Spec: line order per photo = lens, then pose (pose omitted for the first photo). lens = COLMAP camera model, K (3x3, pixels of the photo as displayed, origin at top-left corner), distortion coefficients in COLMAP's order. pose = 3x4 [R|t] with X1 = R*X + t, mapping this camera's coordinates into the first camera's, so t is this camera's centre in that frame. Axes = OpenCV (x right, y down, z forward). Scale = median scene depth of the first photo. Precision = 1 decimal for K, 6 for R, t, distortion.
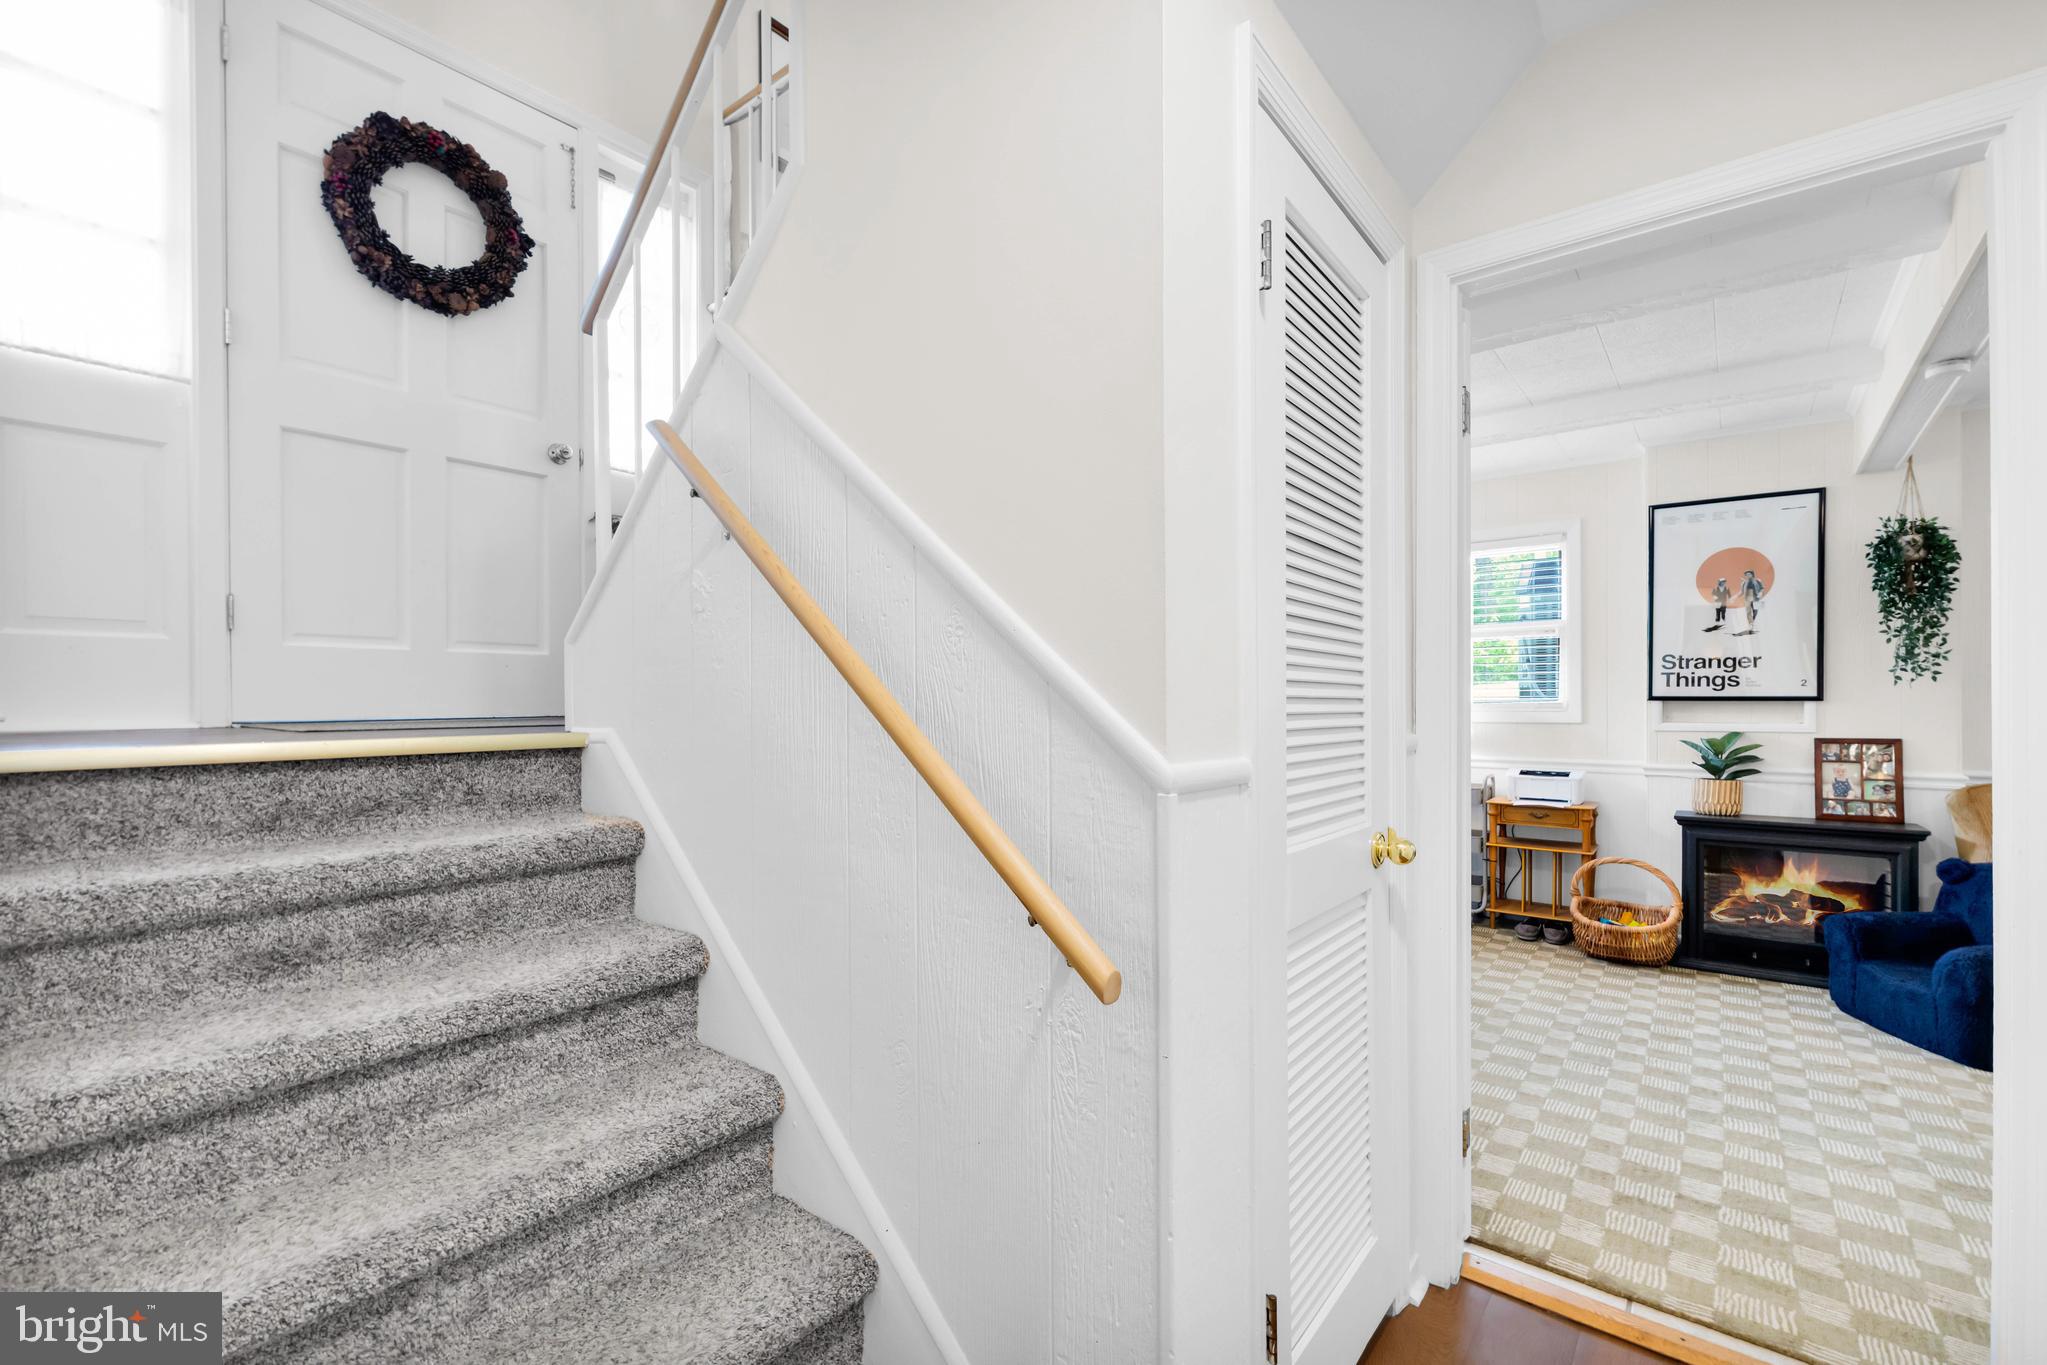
lens RADIAL K [[881.6, 0, 1026.1], [0, 881.6, 696.6], [0, 0, 1]] dist [0.000566, 0.000357]
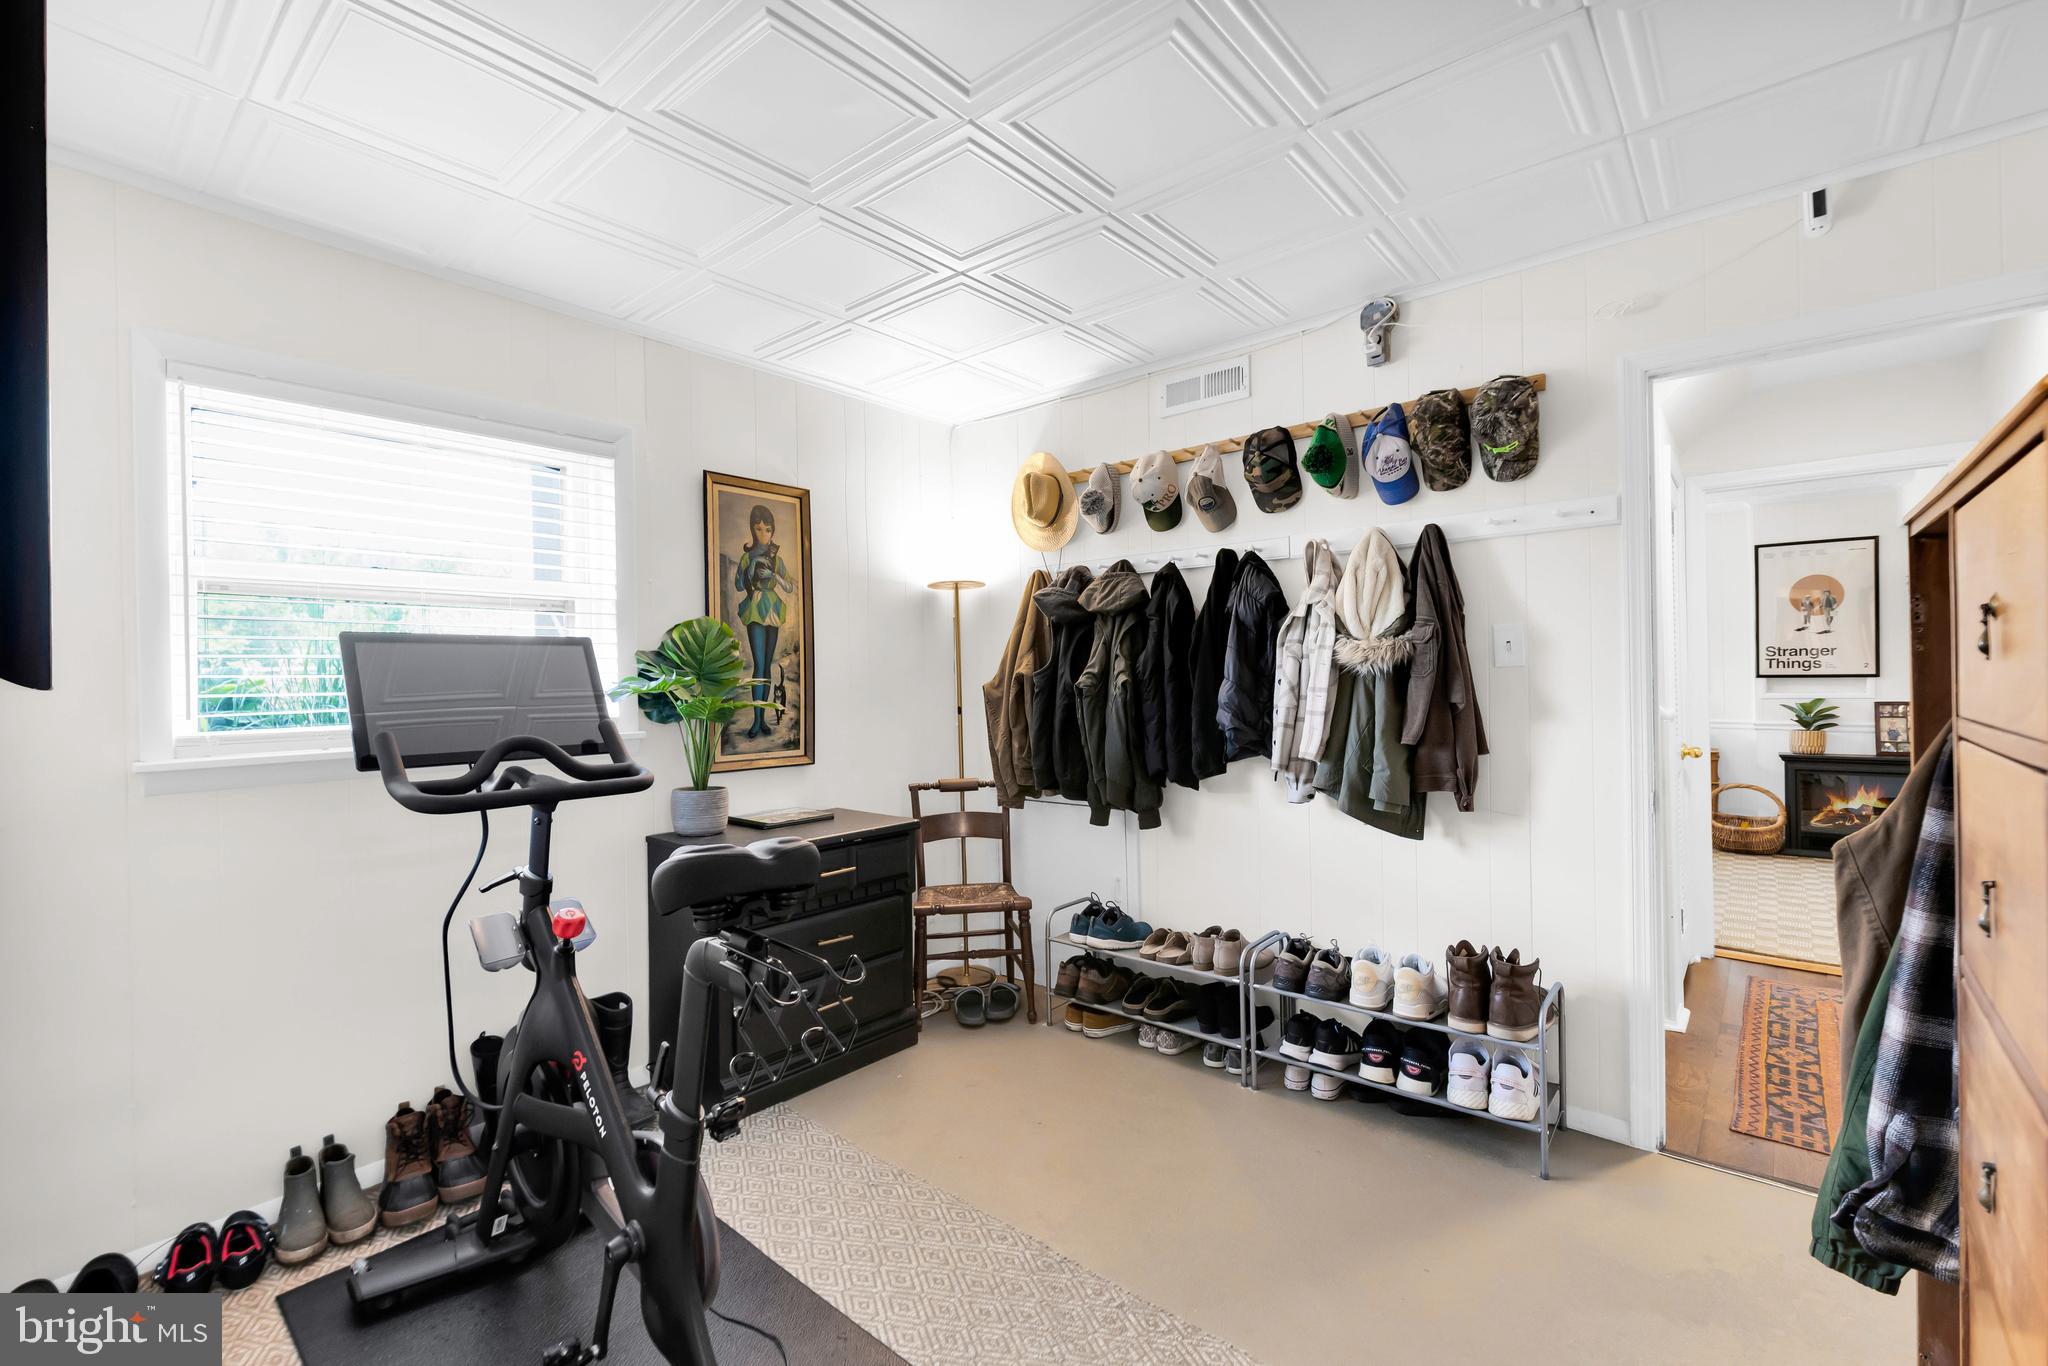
lens RADIAL K [[882.1, 0, 1017.0], [0, 882.1, 670.1], [0, 0, 1]] dist [0.000566, 0.000357]
pose [[0.999603, -0.008532, -0.026859, -0.508705], [0.008178, 0.999878, -0.013291, 0.001275], [0.026969, 0.013066, 0.999551, -0.526097]]
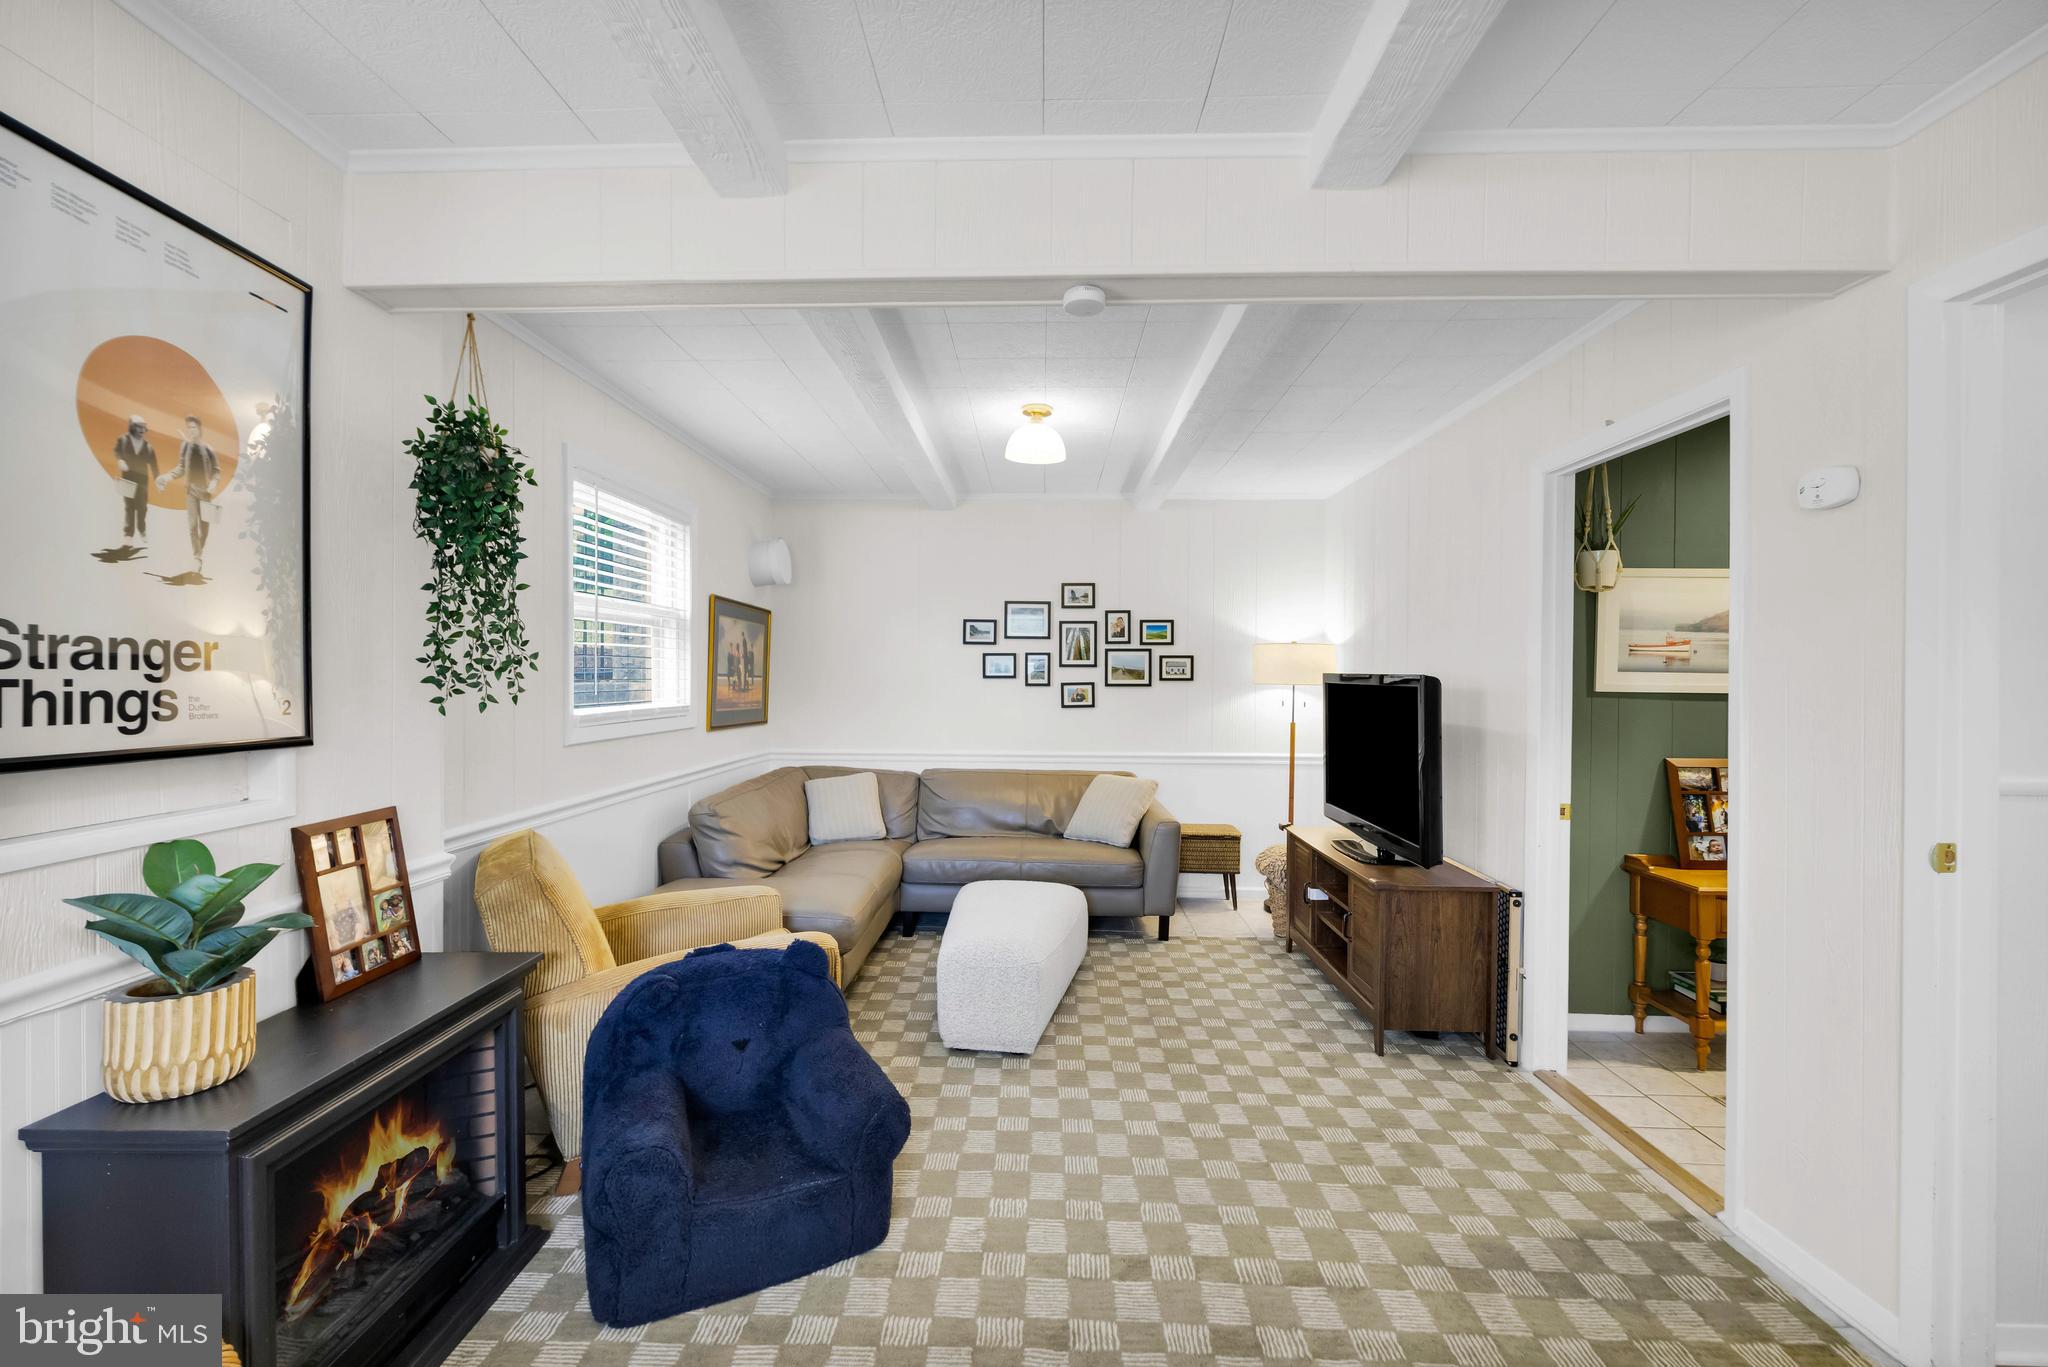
lens RADIAL K [[905.7, 0, 1011.2], [0, 905.7, 687.3], [0, 0, 1]] dist [-0.001511, -0.000146]
pose [[-0.594325, -0.010584, 0.804155, 0.289060], [-0.006056, 0.999944, 0.008686, -0.030684], [-0.804202, 0.000292, -0.594356, 0.941059]]
